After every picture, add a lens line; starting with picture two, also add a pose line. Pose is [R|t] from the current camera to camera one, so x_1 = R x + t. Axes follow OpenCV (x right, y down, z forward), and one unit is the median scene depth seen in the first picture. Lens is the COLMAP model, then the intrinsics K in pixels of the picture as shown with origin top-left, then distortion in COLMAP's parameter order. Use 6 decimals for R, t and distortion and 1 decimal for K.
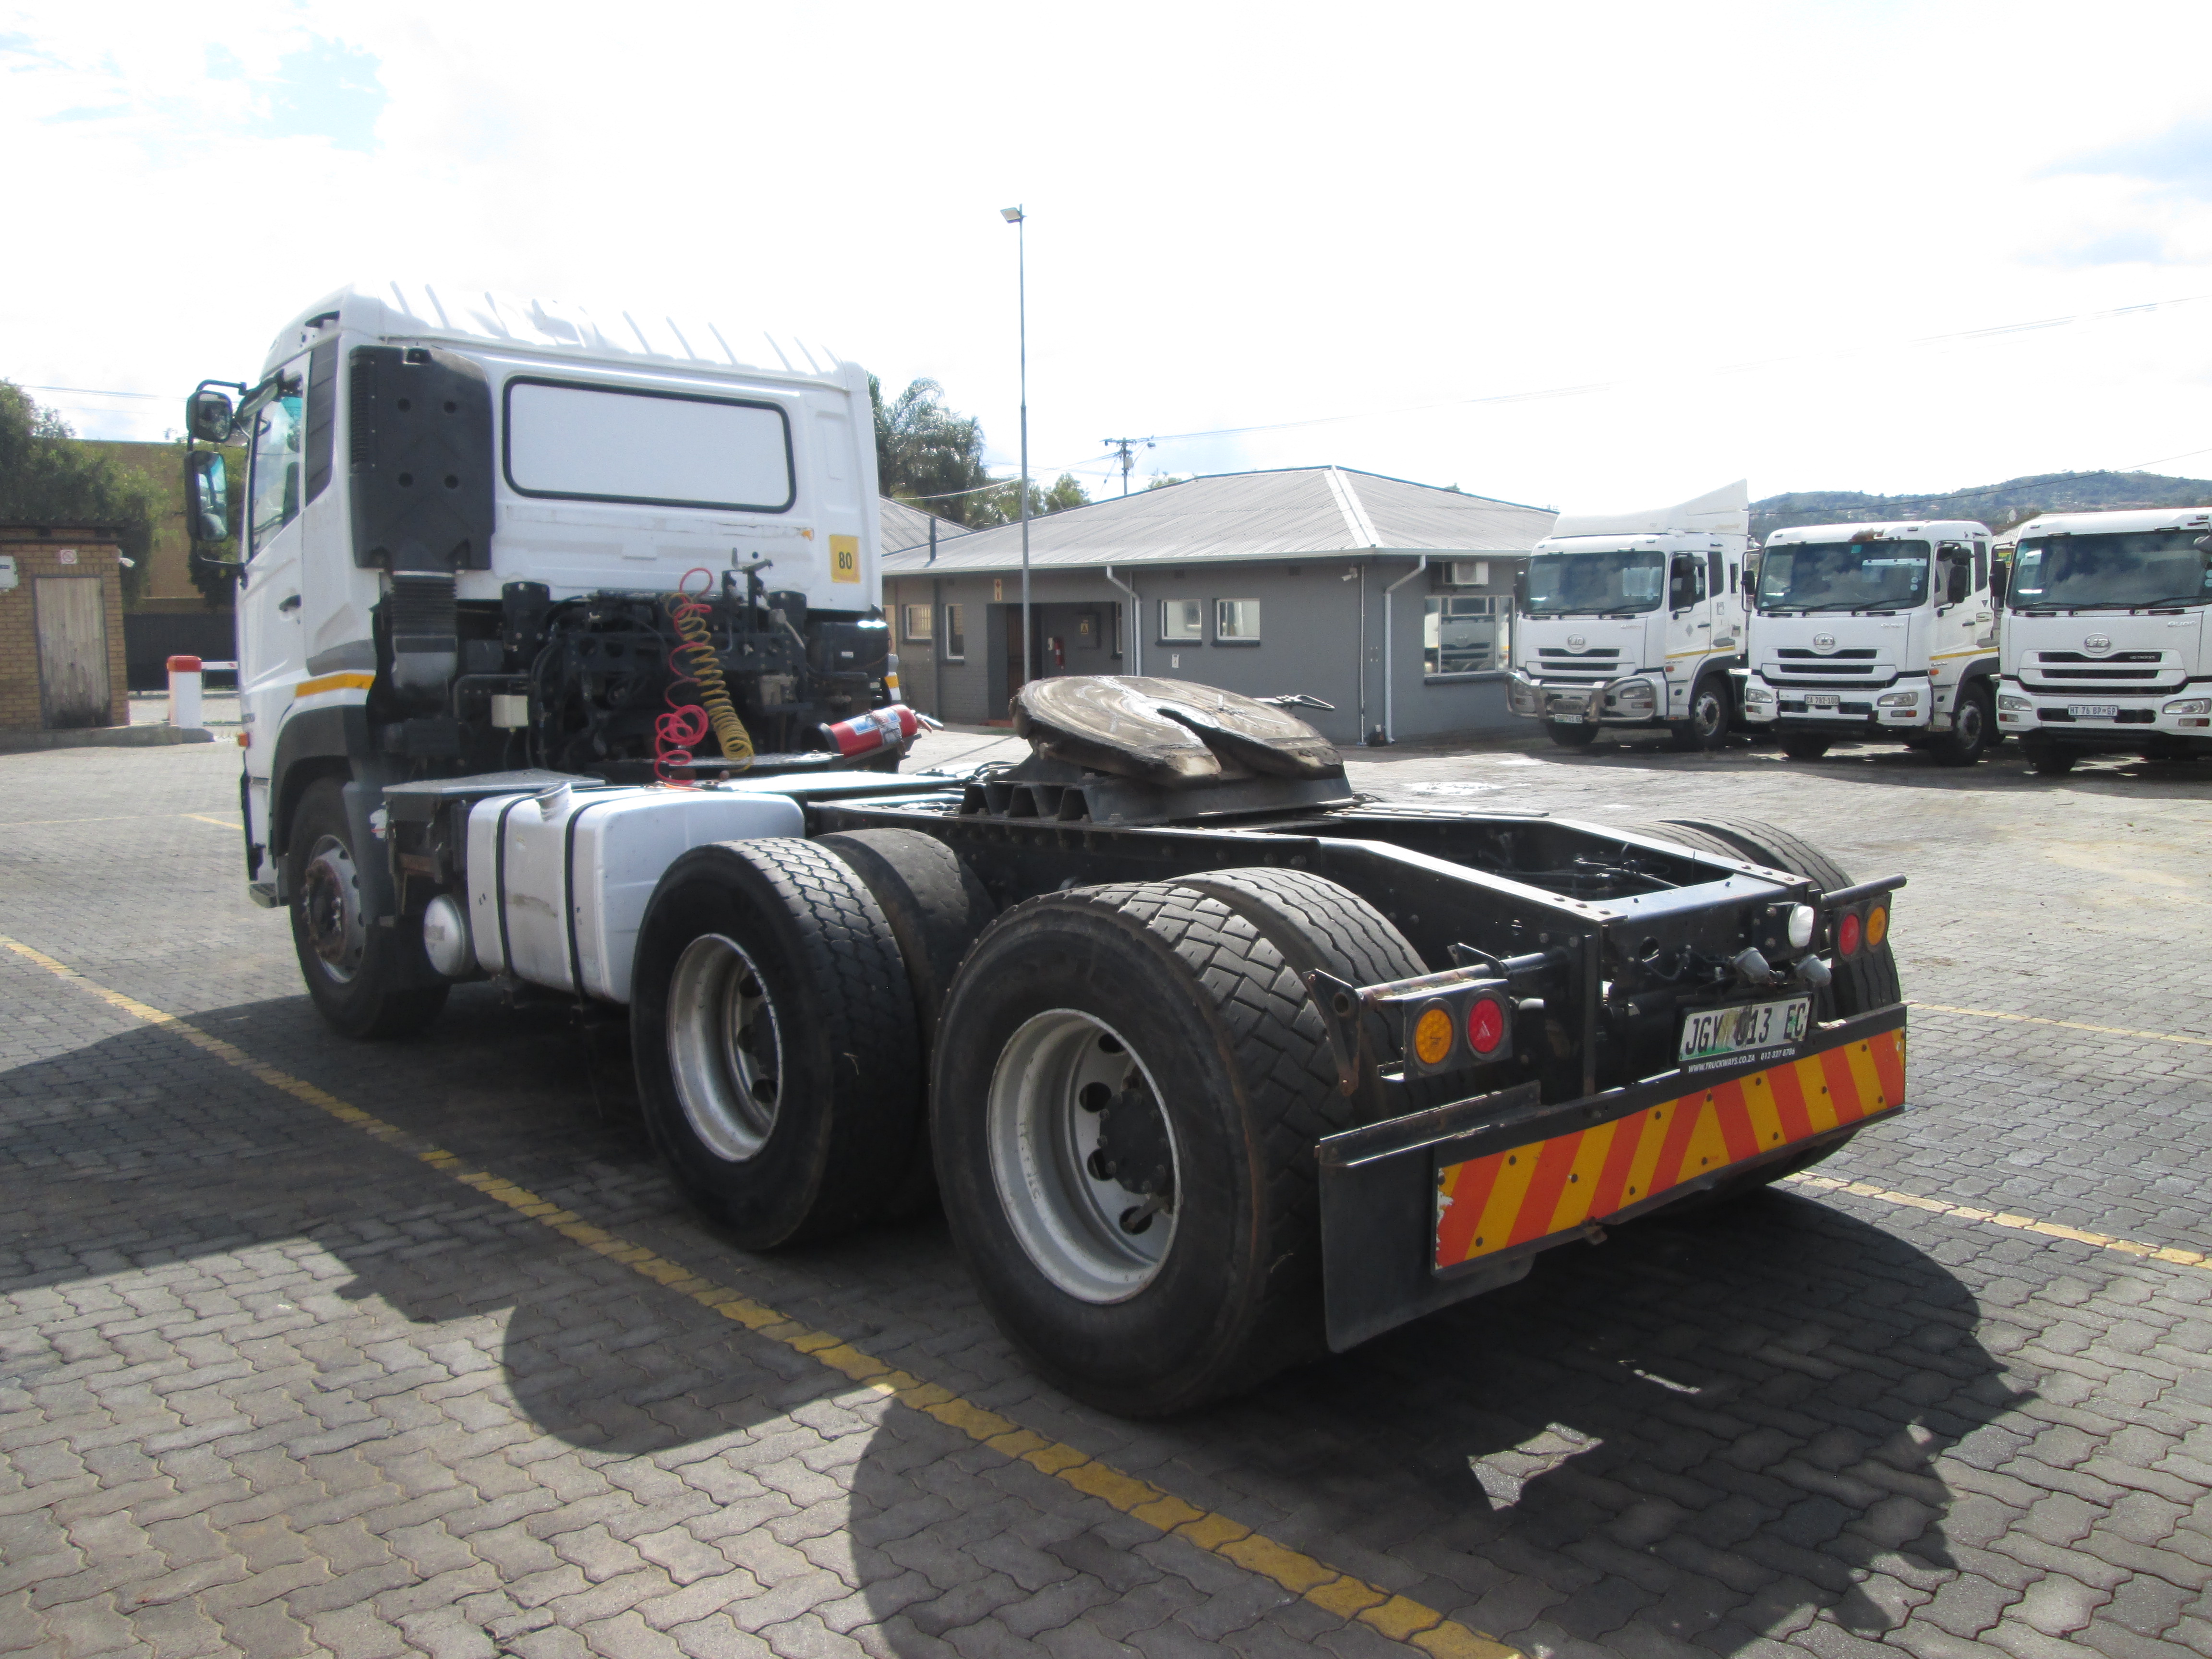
lens RADIAL K [[1786.0, 0, 1106.0], [0, 1786.0, 829.5], [0, 0, 1]] dist [-0.061935, 0.037773]
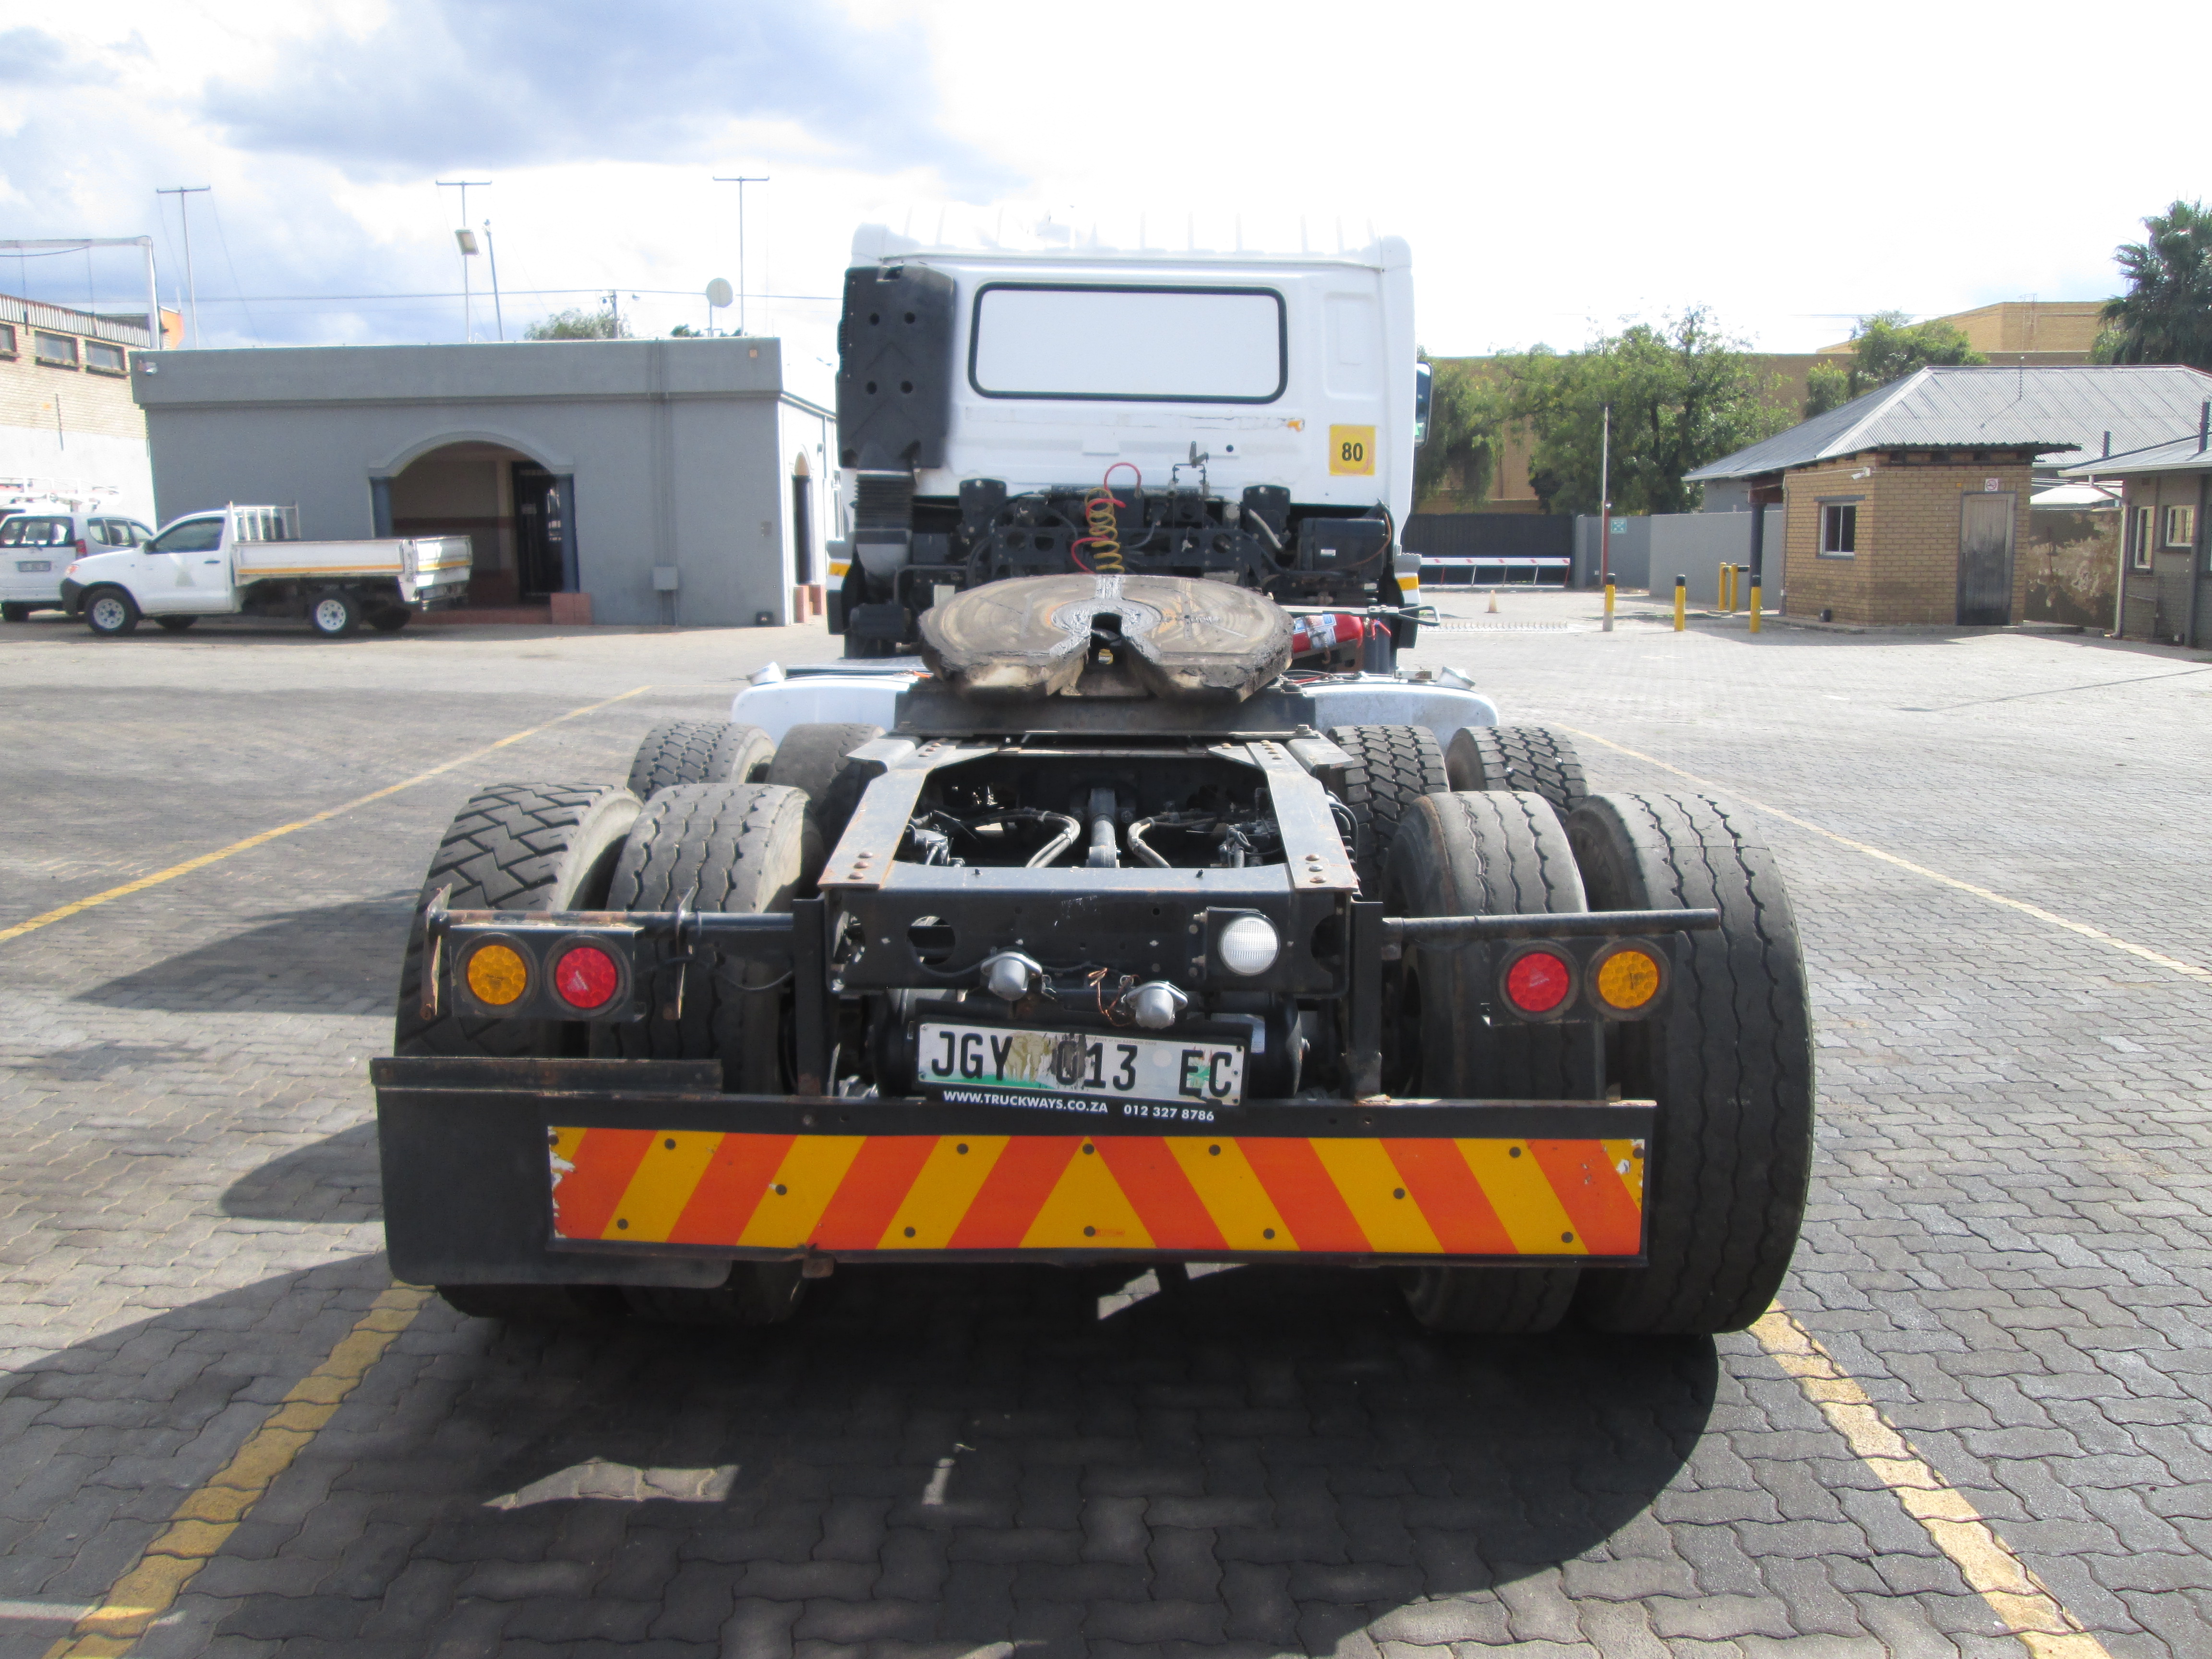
lens RADIAL K [[1786.0, 0, 1106.0], [0, 1786.0, 829.5], [0, 0, 1]] dist [-0.061935, 0.037773]
pose [[0.746991, 0.113024, -0.655157, 0.683433], [-0.077046, 0.993521, 0.083550, -0.038357], [0.660355, -0.011934, 0.750859, 0.365987]]
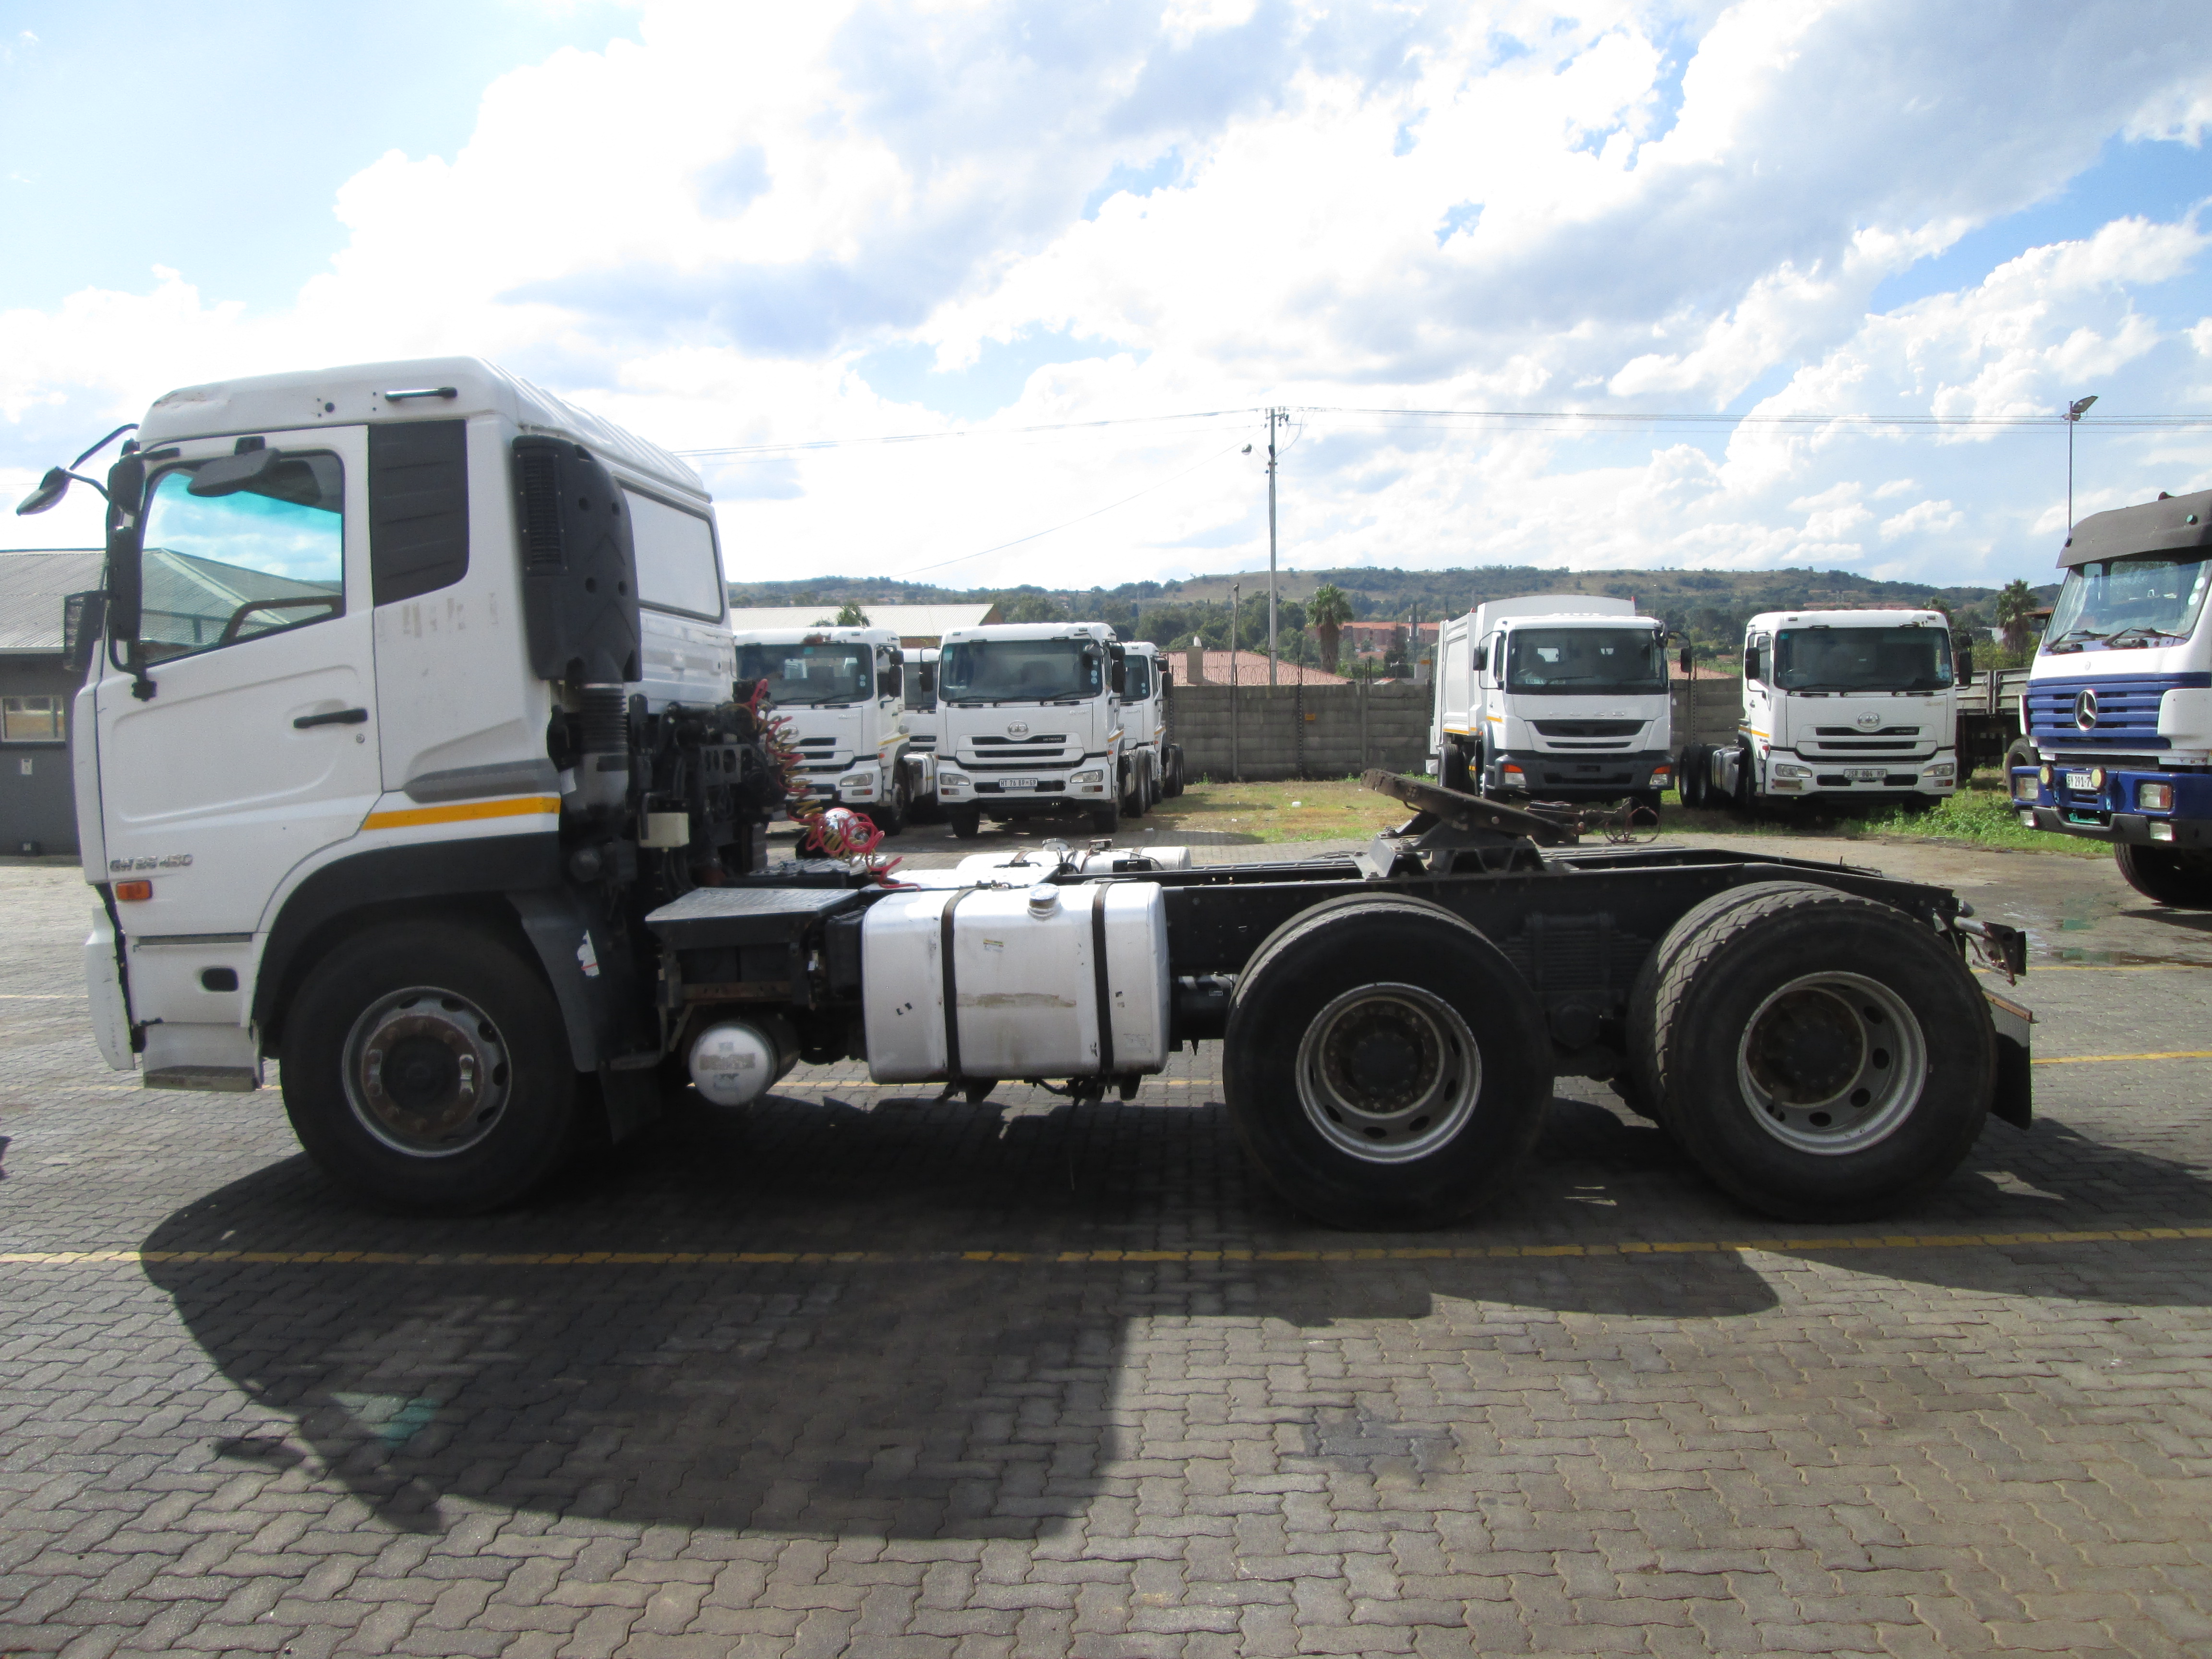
lens RADIAL K [[1786.0, 0, 1106.0], [0, 1786.0, 829.5], [0, 0, 1]] dist [-0.061935, 0.037773]
pose [[0.719307, -0.052302, 0.692721, -1.214037], [0.086770, 0.996117, -0.014891, -0.047778], [-0.689252, 0.070819, 0.721052, 0.220486]]
